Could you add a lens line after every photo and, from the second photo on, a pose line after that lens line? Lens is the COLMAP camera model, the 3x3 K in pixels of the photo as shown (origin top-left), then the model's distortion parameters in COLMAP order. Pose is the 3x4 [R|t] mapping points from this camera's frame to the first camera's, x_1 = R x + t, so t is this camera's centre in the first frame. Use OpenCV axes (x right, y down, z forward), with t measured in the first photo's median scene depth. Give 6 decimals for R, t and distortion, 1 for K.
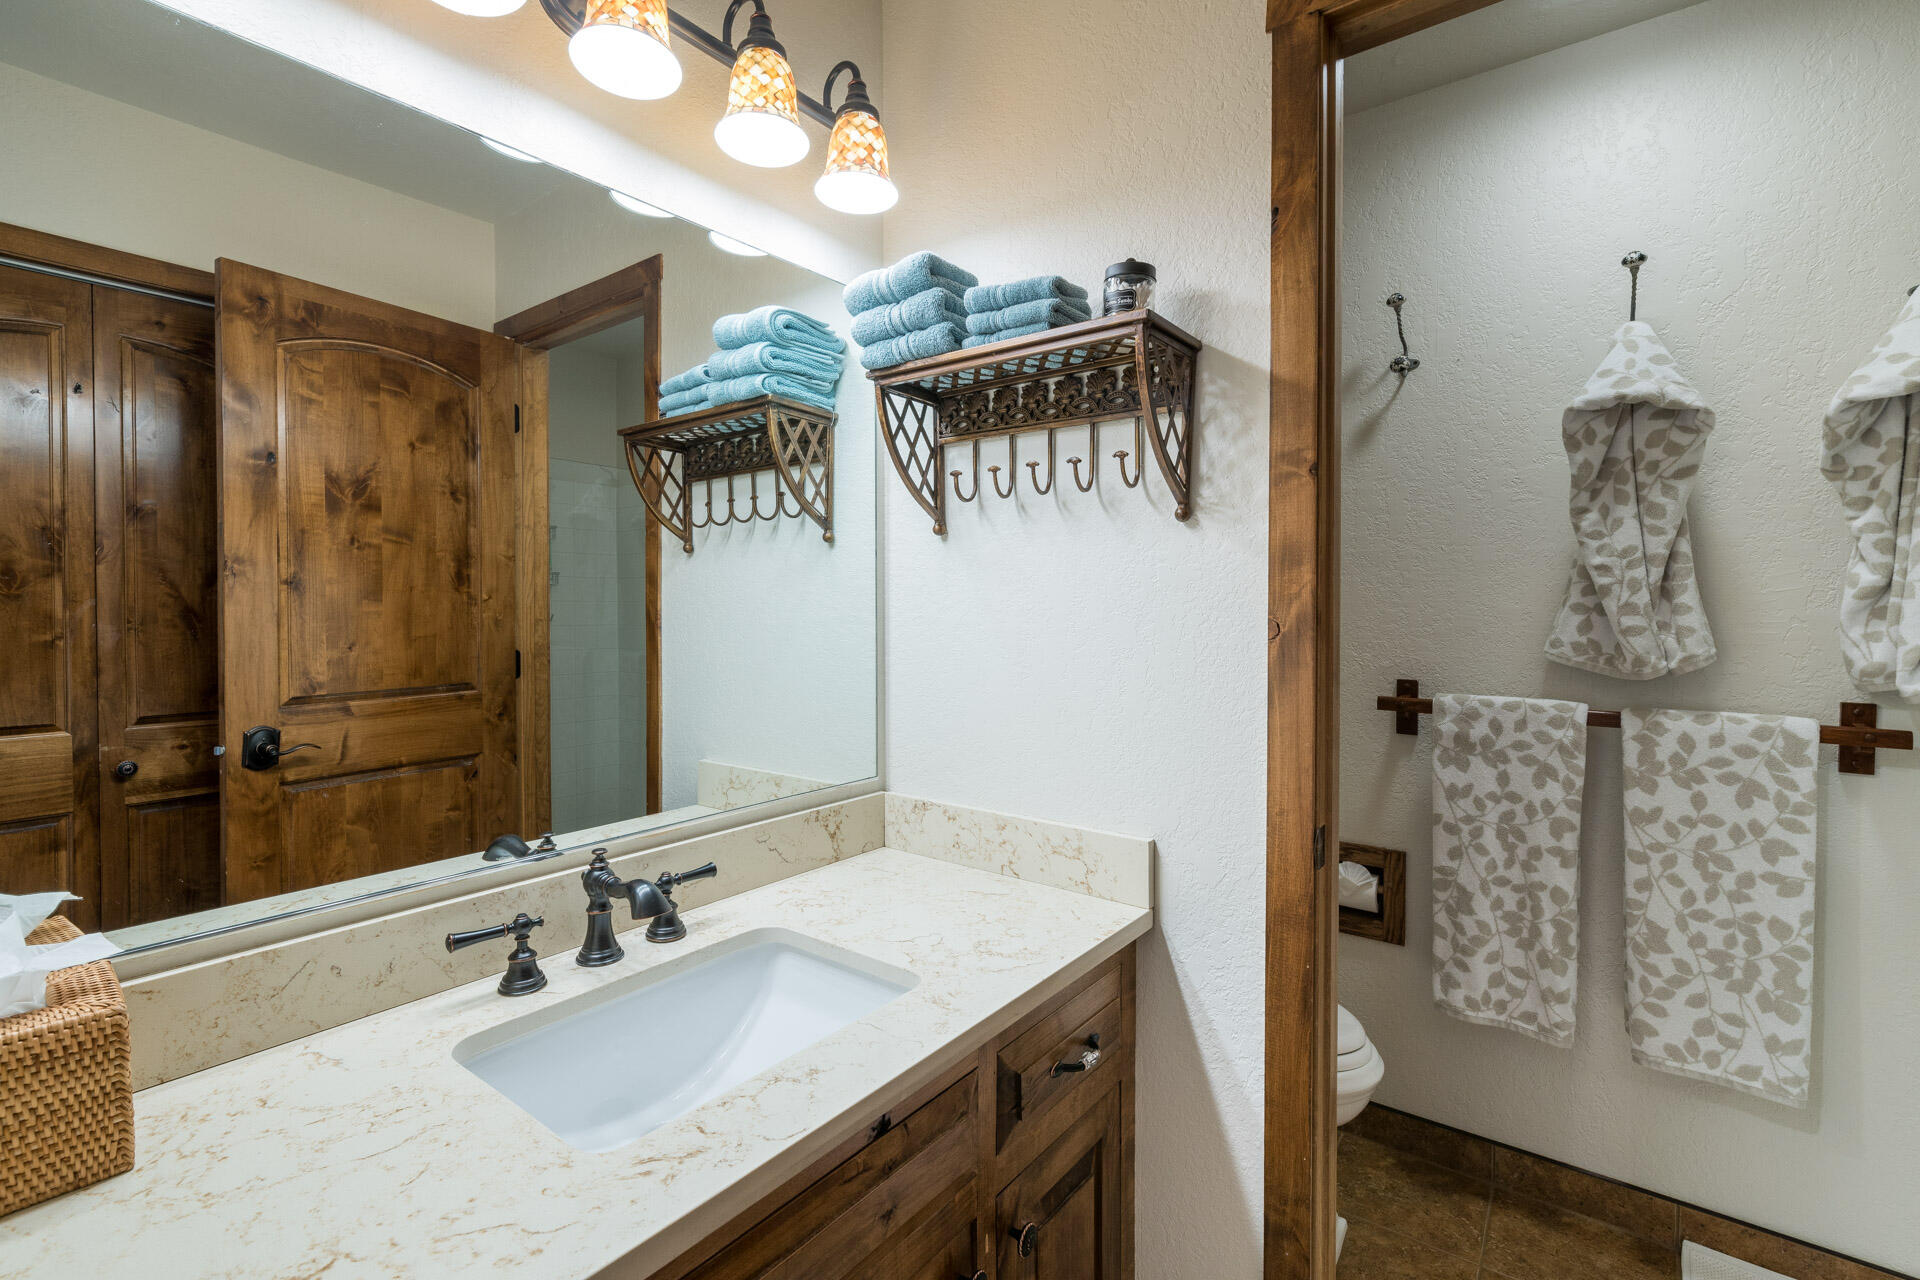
lens RADIAL K [[858.9, 0, 956.2], [0, 858.9, 618.9], [0, 0, 1]] dist [0.001573, 0.000253]
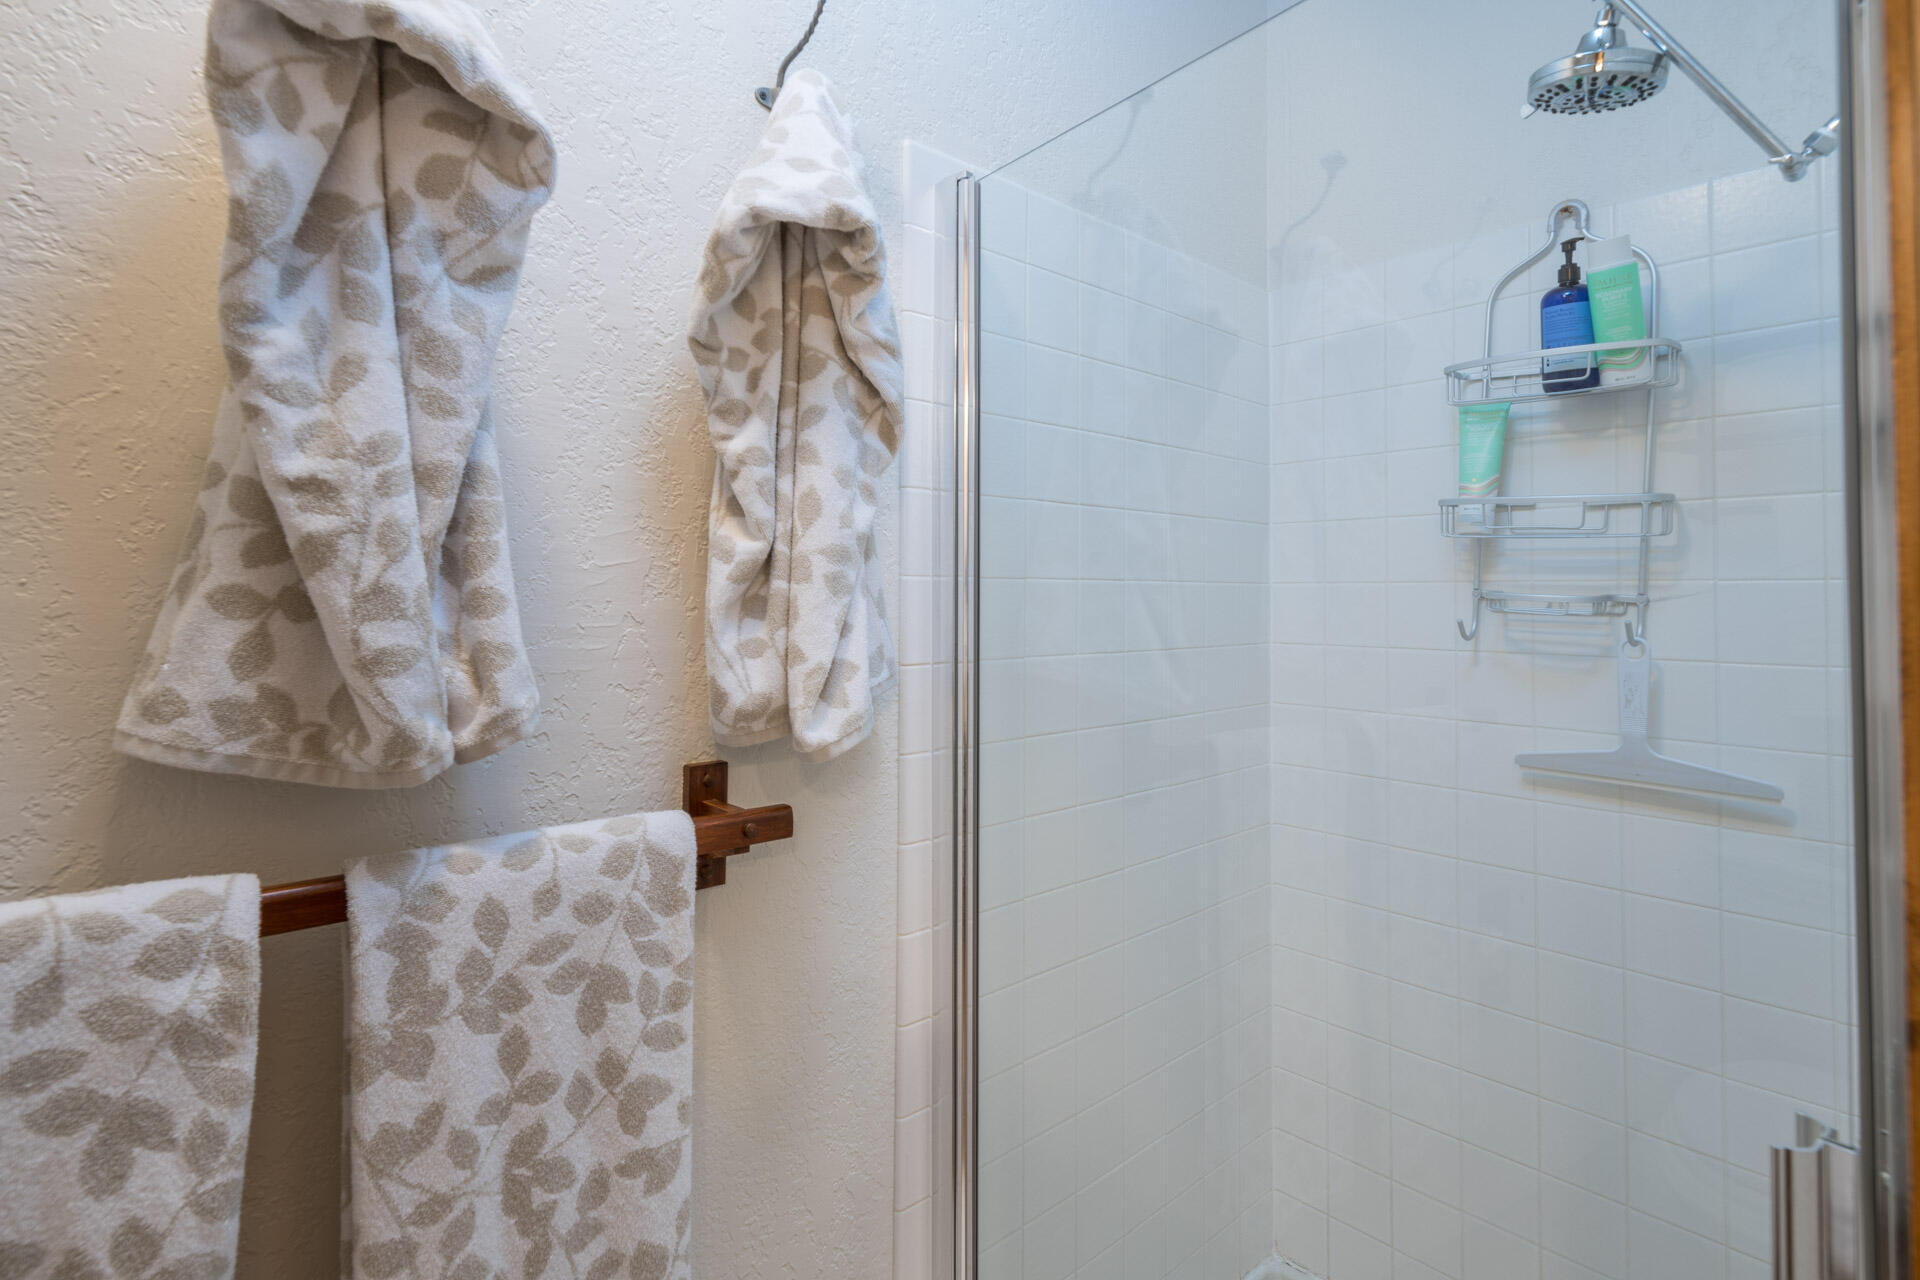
lens RADIAL K [[941.9, 0, 920.6], [0, 941.9, 567.9], [0, 0, 1]] dist [0.000713, 0.000438]
pose [[0.189337, 0.027314, 0.981532, 0.428148], [0.013017, 0.999455, -0.030324, -0.011305], [-0.981826, 0.018518, 0.188878, 0.696718]]
